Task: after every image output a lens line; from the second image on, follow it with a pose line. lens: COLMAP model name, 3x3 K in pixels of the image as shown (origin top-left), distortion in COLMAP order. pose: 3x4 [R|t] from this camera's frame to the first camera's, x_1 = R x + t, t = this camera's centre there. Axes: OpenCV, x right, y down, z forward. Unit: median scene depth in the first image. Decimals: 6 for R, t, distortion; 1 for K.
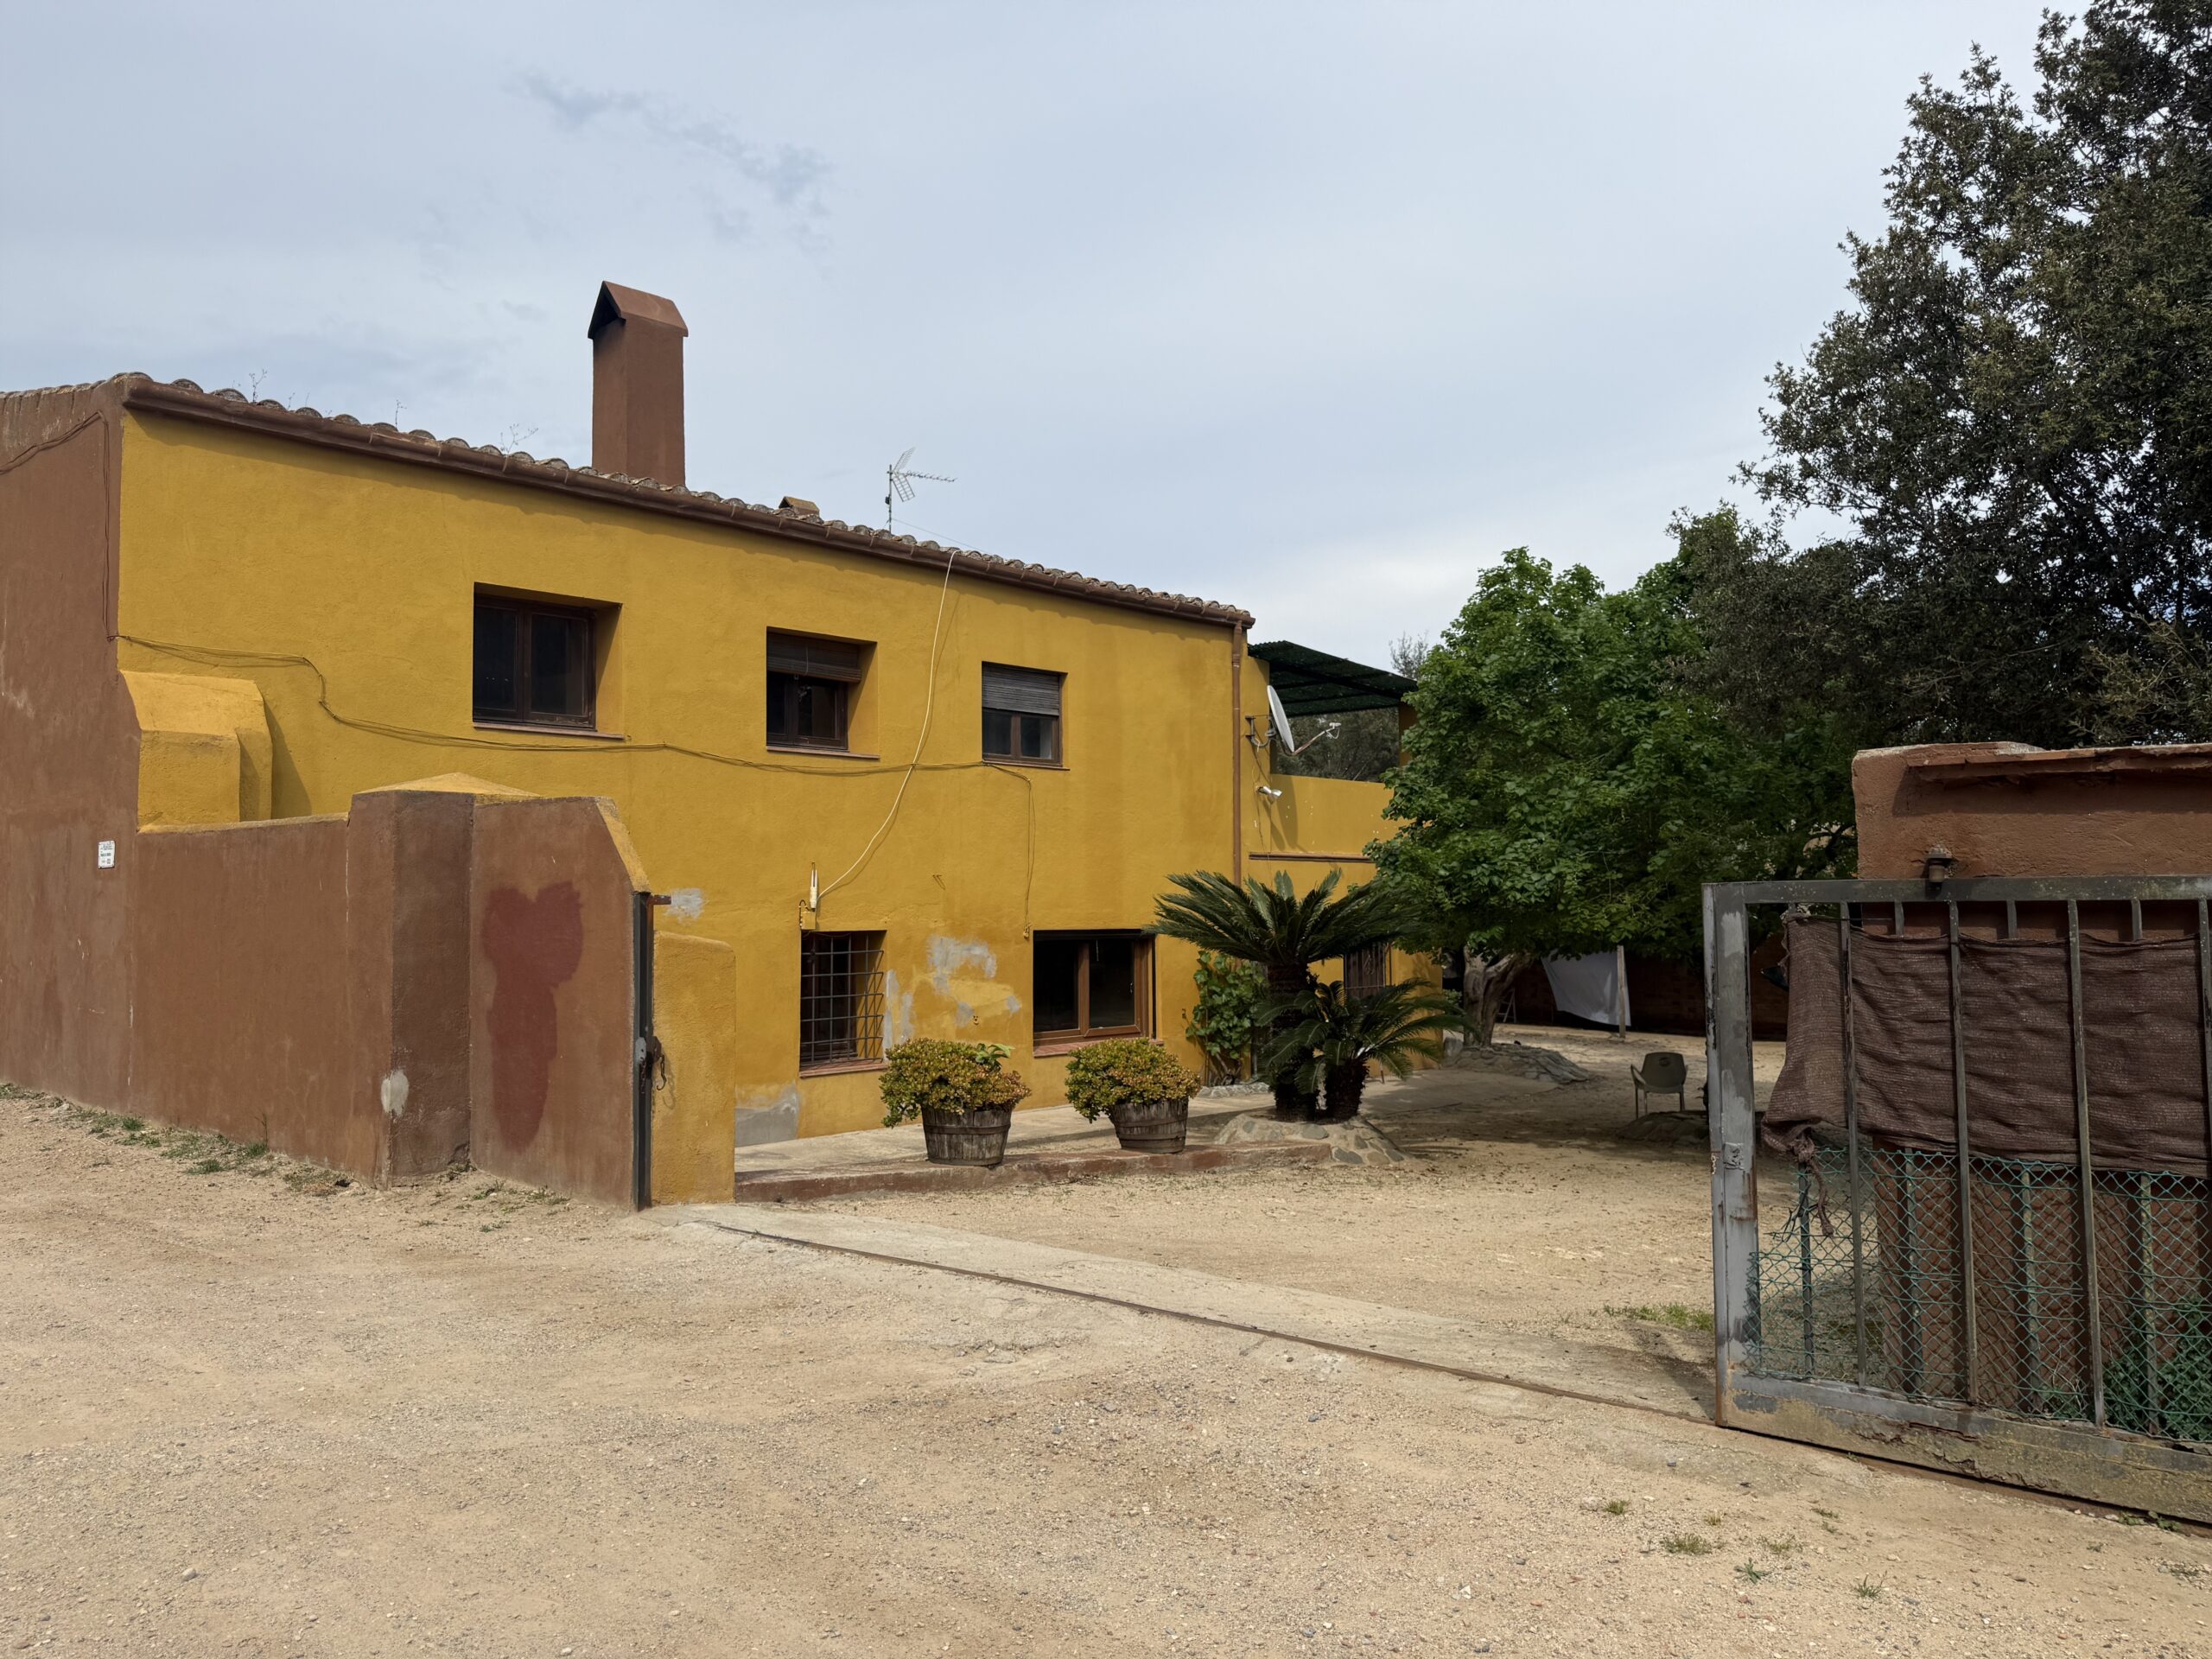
lens RADIAL K [[1555.0, 0, 1106.0], [0, 1555.0, 829.5], [0, 0, 1]] dist [0.215998, -0.373789]
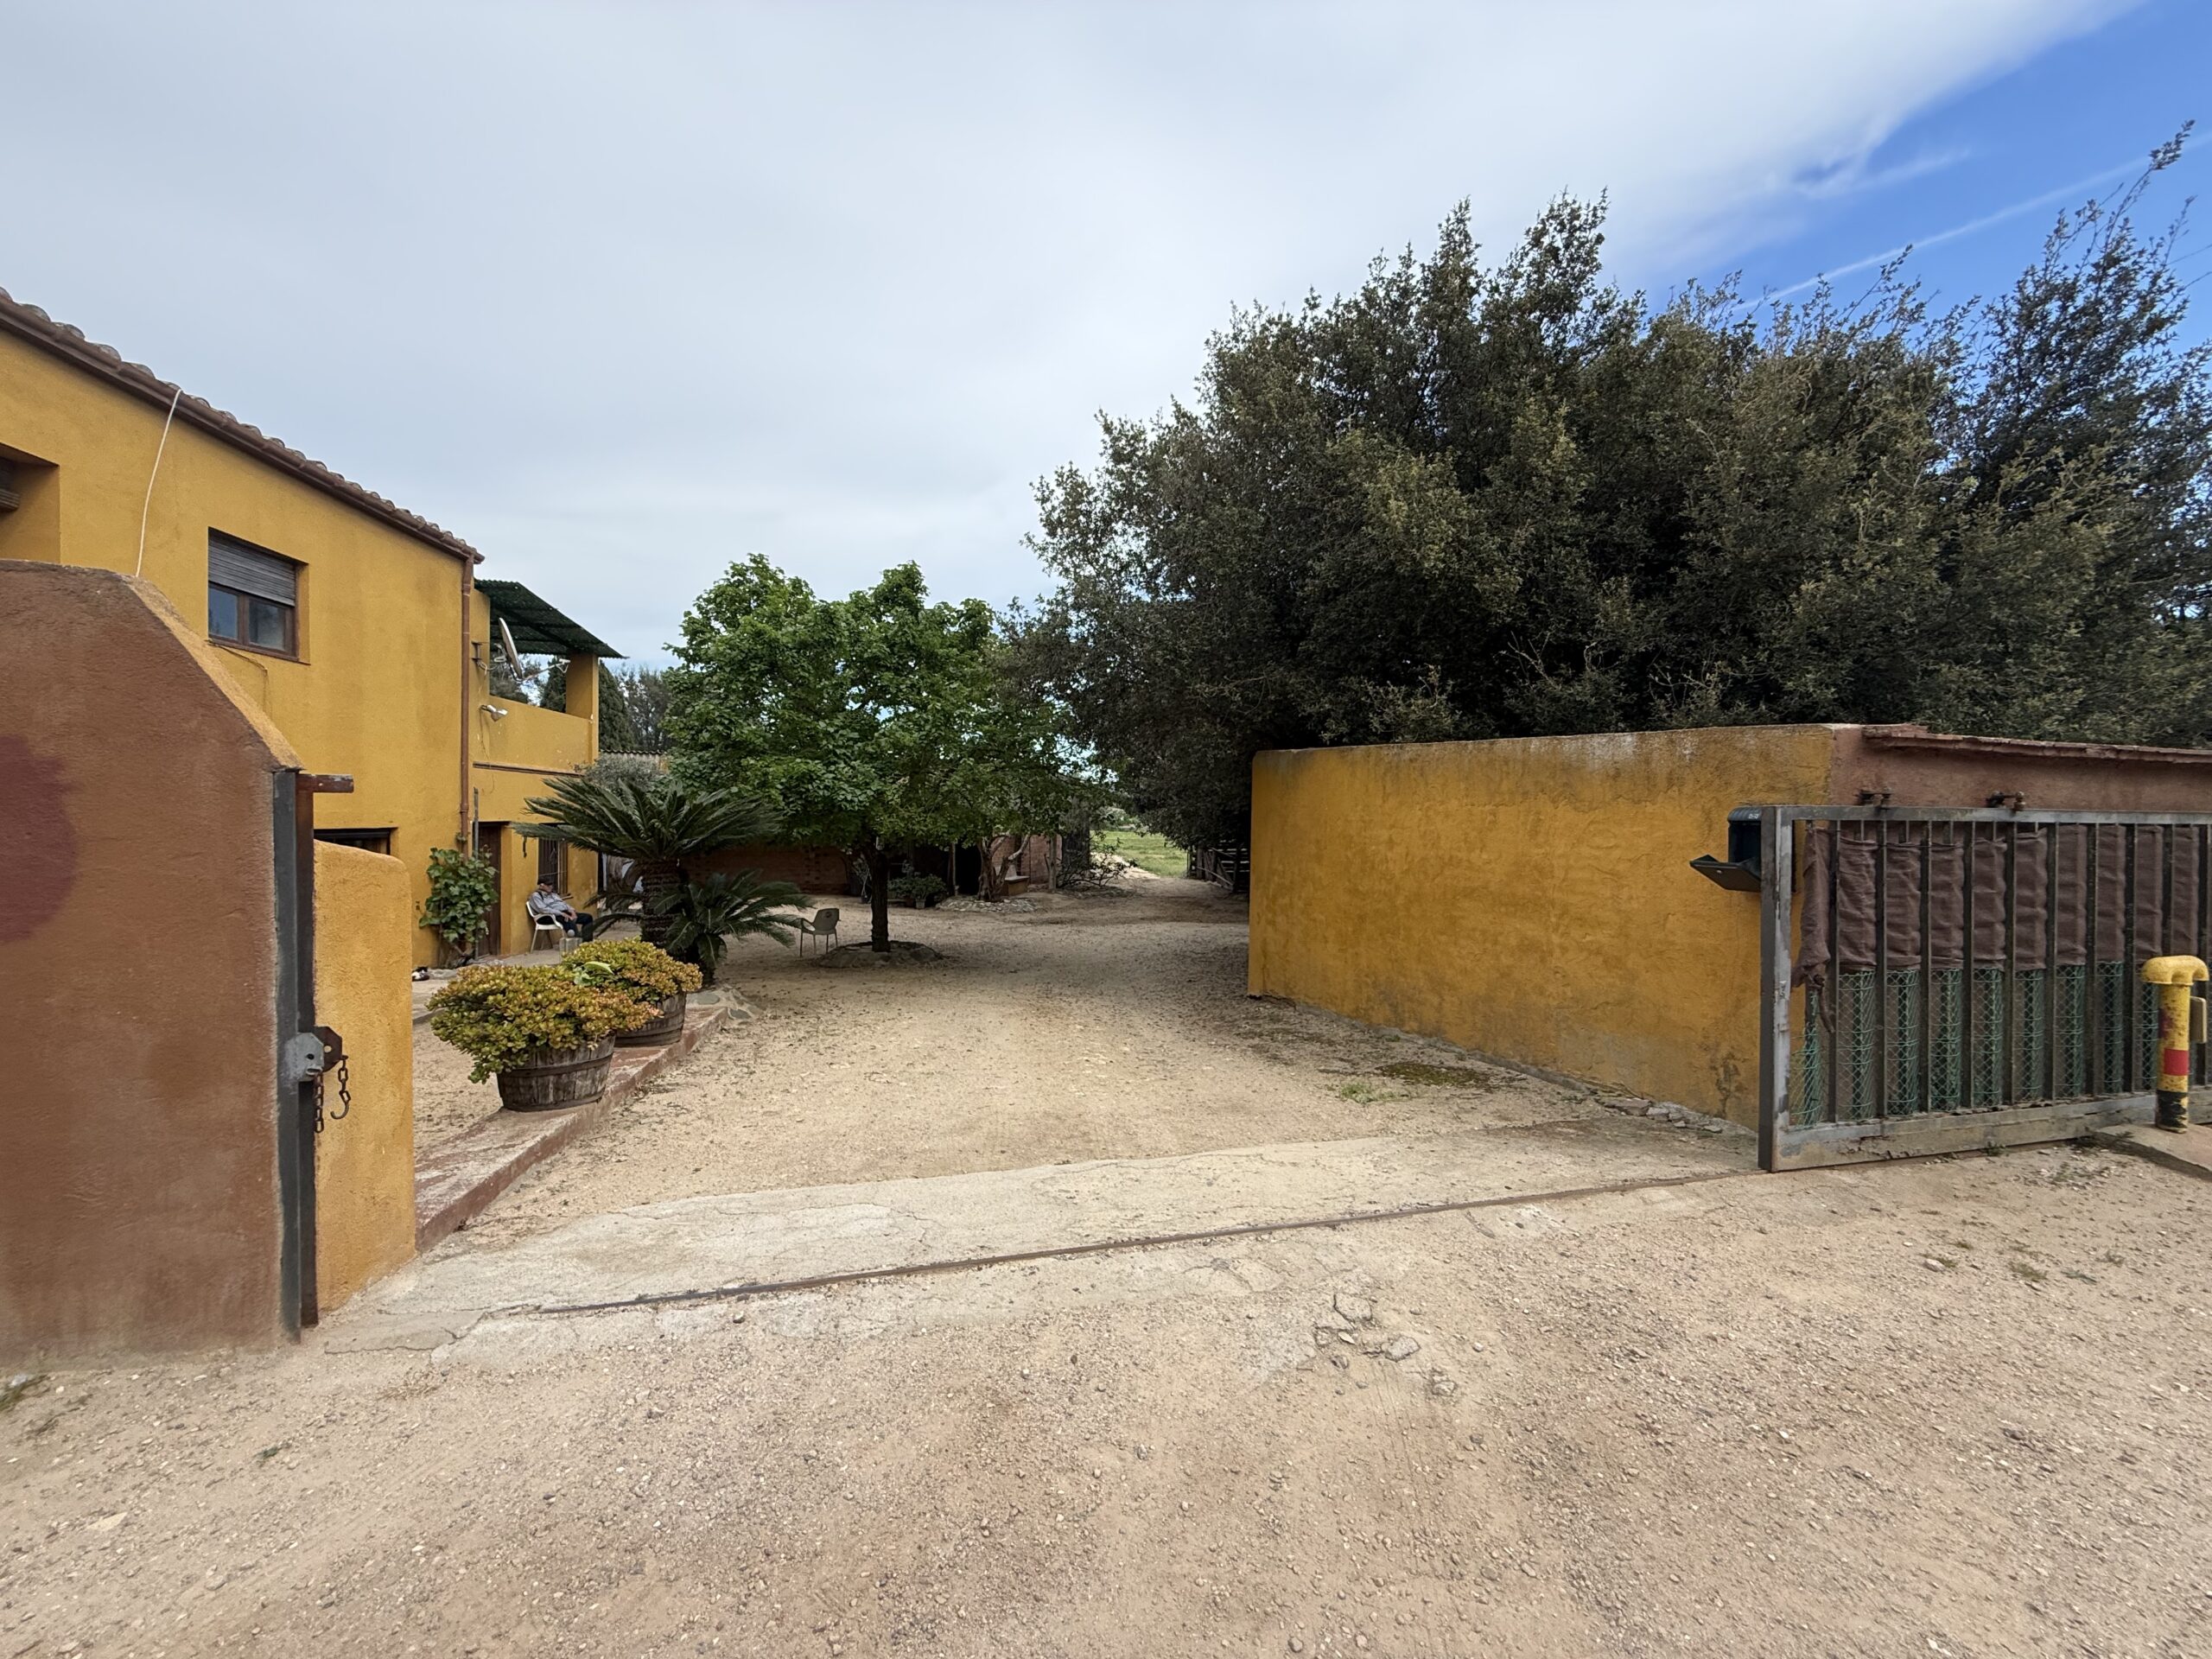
lens RADIAL K [[878.9, 0, 1106.6], [0, 878.9, 822.0], [0, 0, 1]] dist [0.002159, 0.000336]
pose [[0.595560, 0.007450, 0.803276, -0.209929], [-0.054831, 0.998002, 0.031396, 0.018781], [-0.801437, -0.062743, 0.594779, 0.336657]]
